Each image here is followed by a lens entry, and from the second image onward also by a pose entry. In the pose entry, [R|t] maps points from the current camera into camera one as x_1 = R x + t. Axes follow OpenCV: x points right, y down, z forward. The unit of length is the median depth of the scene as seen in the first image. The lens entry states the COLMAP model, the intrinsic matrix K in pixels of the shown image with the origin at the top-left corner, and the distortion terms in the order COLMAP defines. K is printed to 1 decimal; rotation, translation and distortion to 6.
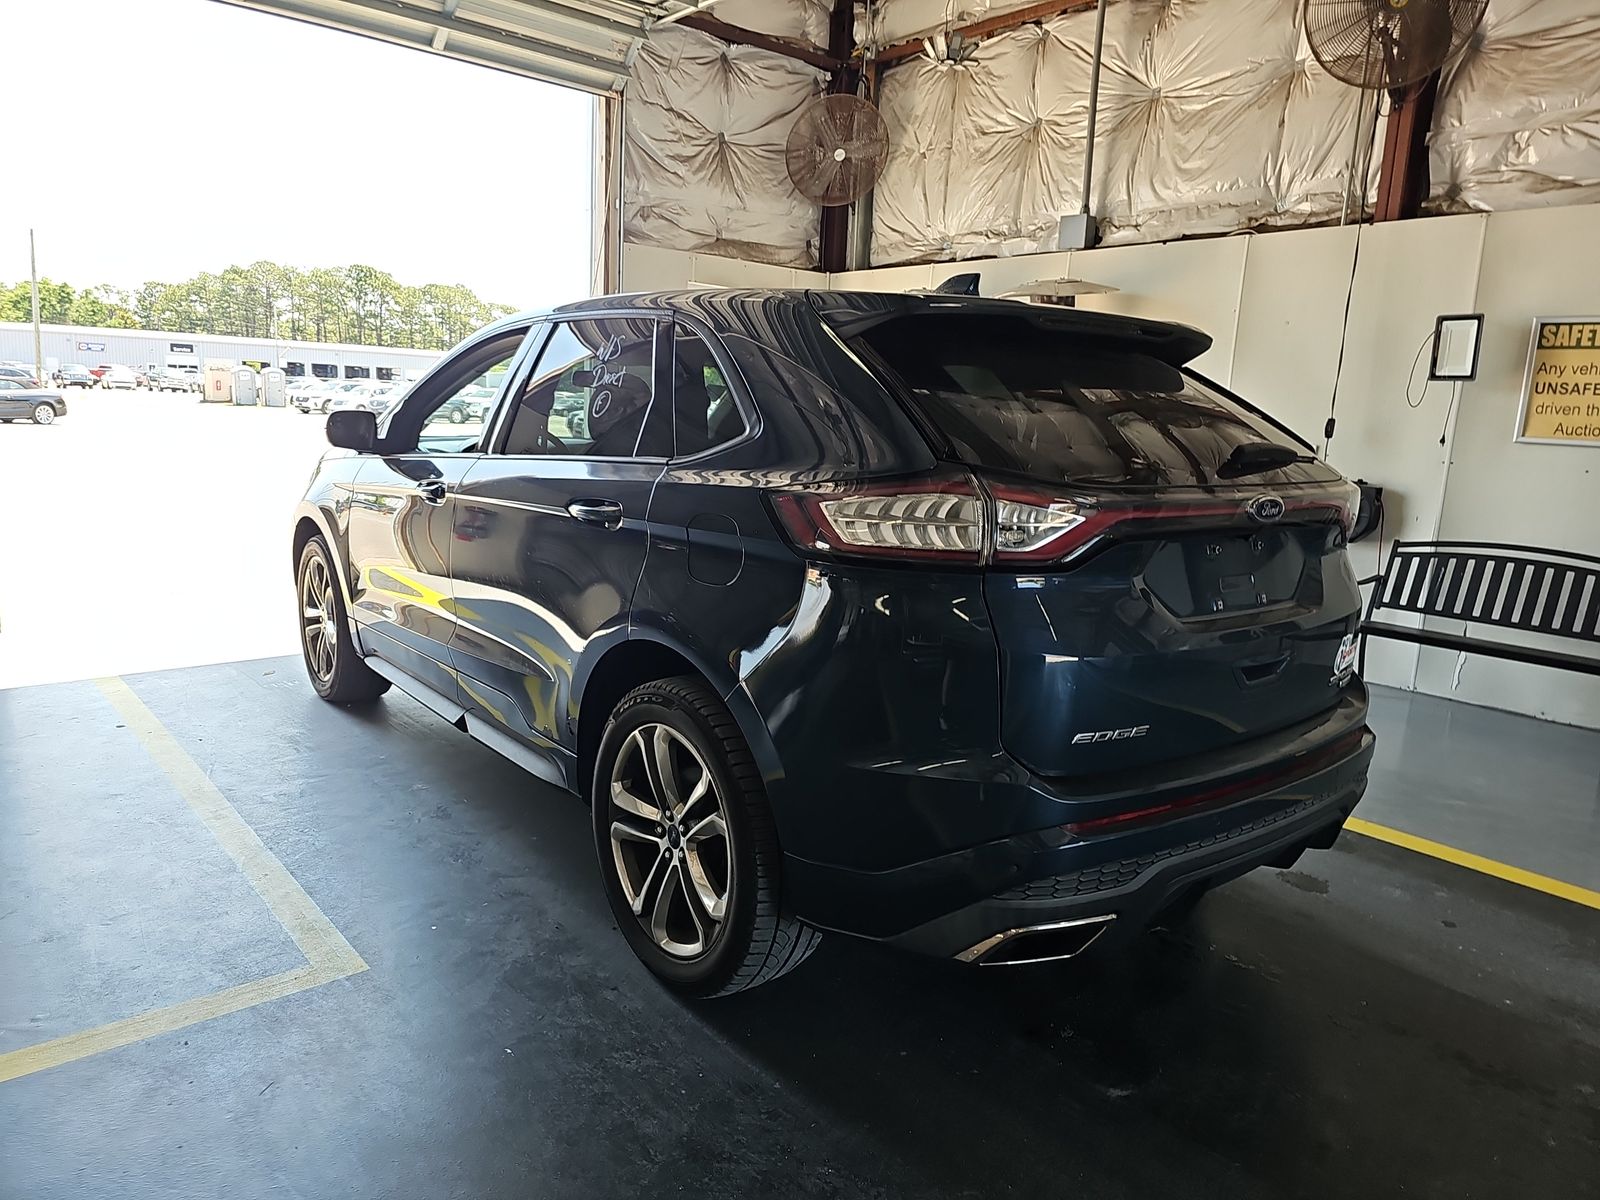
lens RADIAL K [[1060.0, 0, 802.9], [0, 1060.0, 616.0], [0, 0, 1]] dist [0.008199, -0.024573]
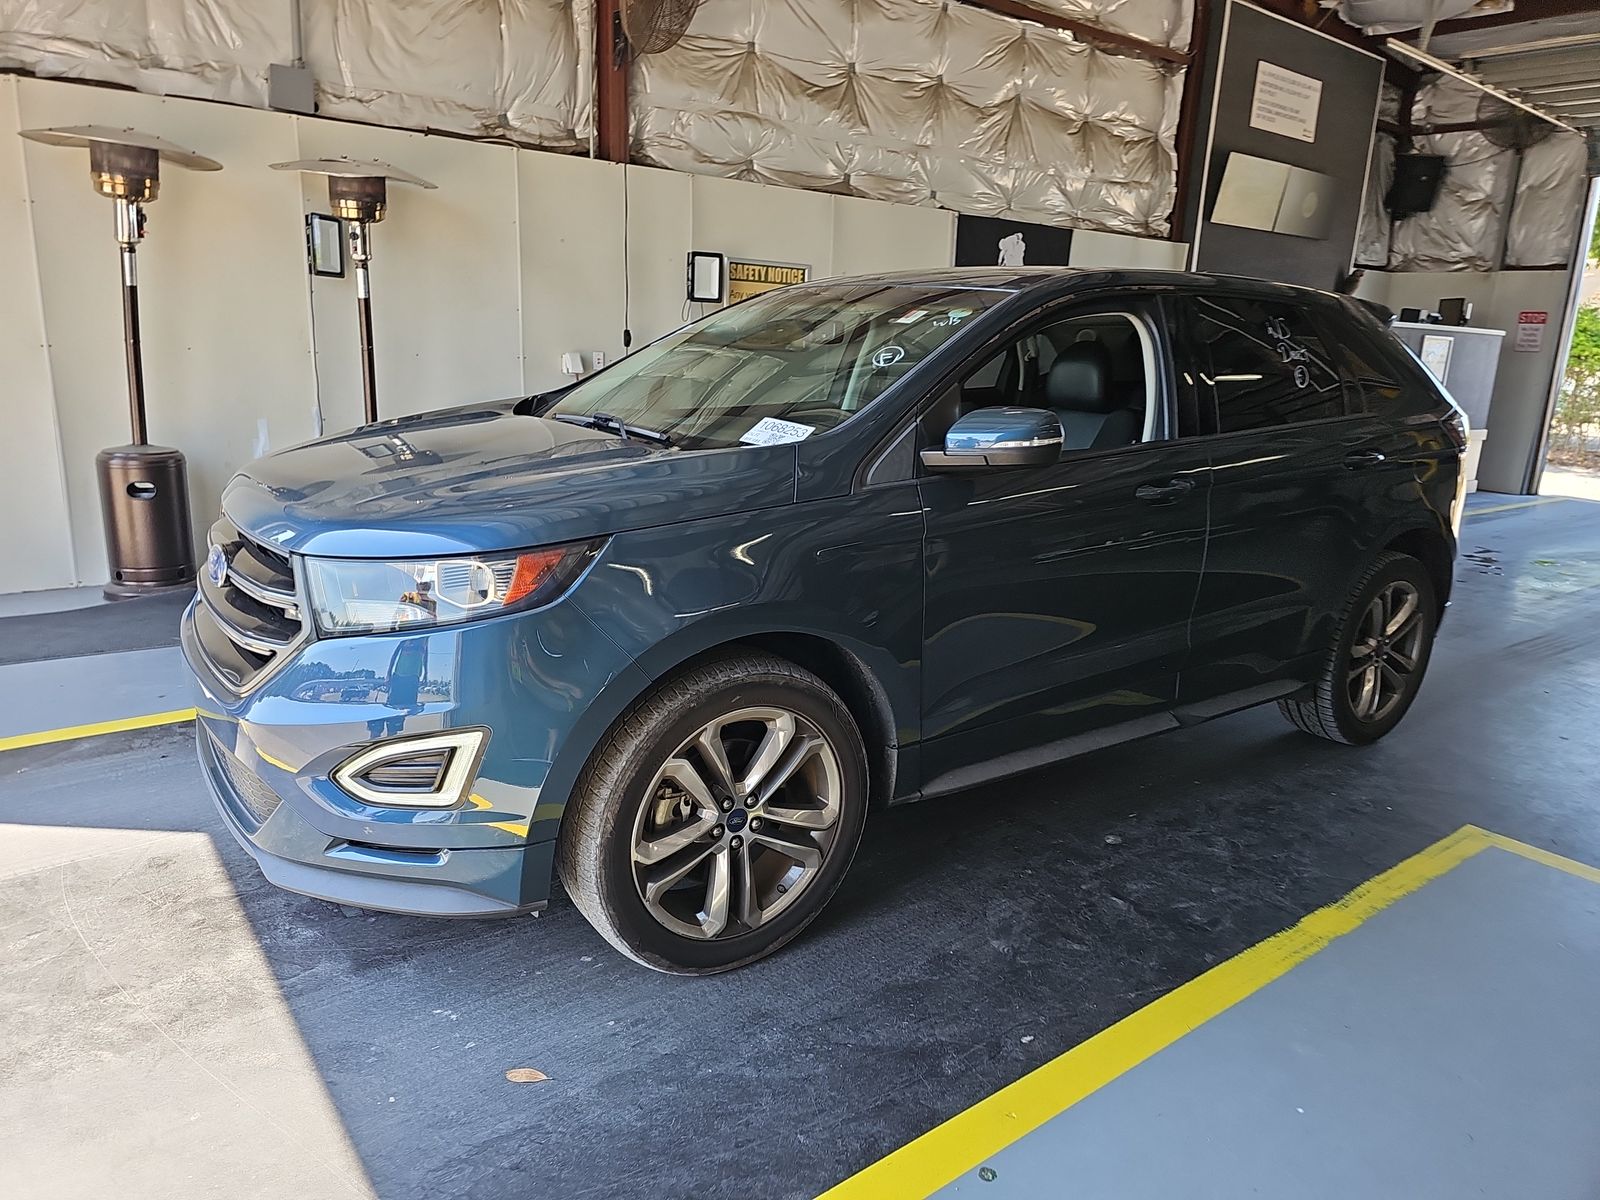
lens RADIAL K [[1060.0, 0, 806.7], [0, 1060.0, 607.7], [0, 0, 1]] dist [0.008199, -0.024573]
pose [[0.067687, -0.283911, 0.956459, -0.541202], [0.149781, 0.950684, 0.271597, -0.135741], [-0.986400, 0.124876, 0.106874, 0.528486]]
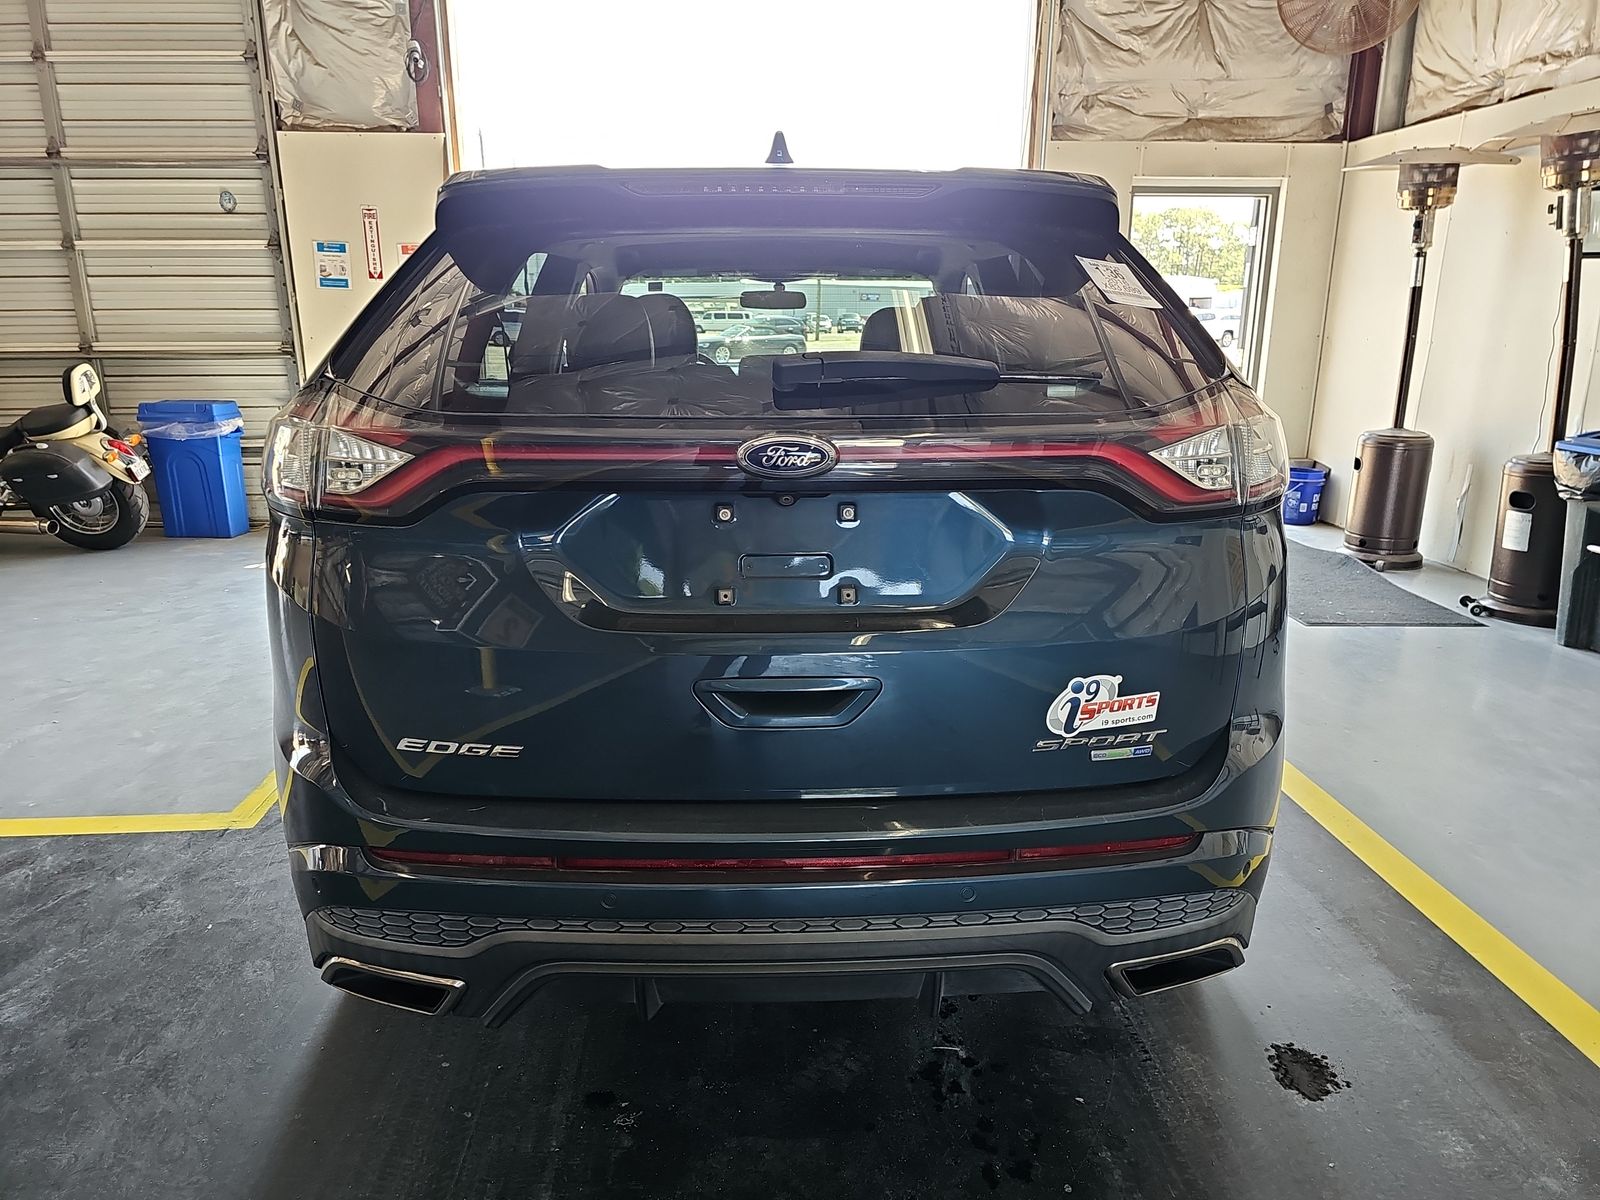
lens RADIAL K [[1060.0, 0, 797.3], [0, 1060.0, 604.4], [0, 0, 1]] dist [0.008199, -0.024573]
pose [[0.796796, 0.114851, -0.593233, 0.230715], [-0.080837, 0.993206, 0.083712, -0.018066], [0.598817, -0.018746, 0.800667, 0.136568]]
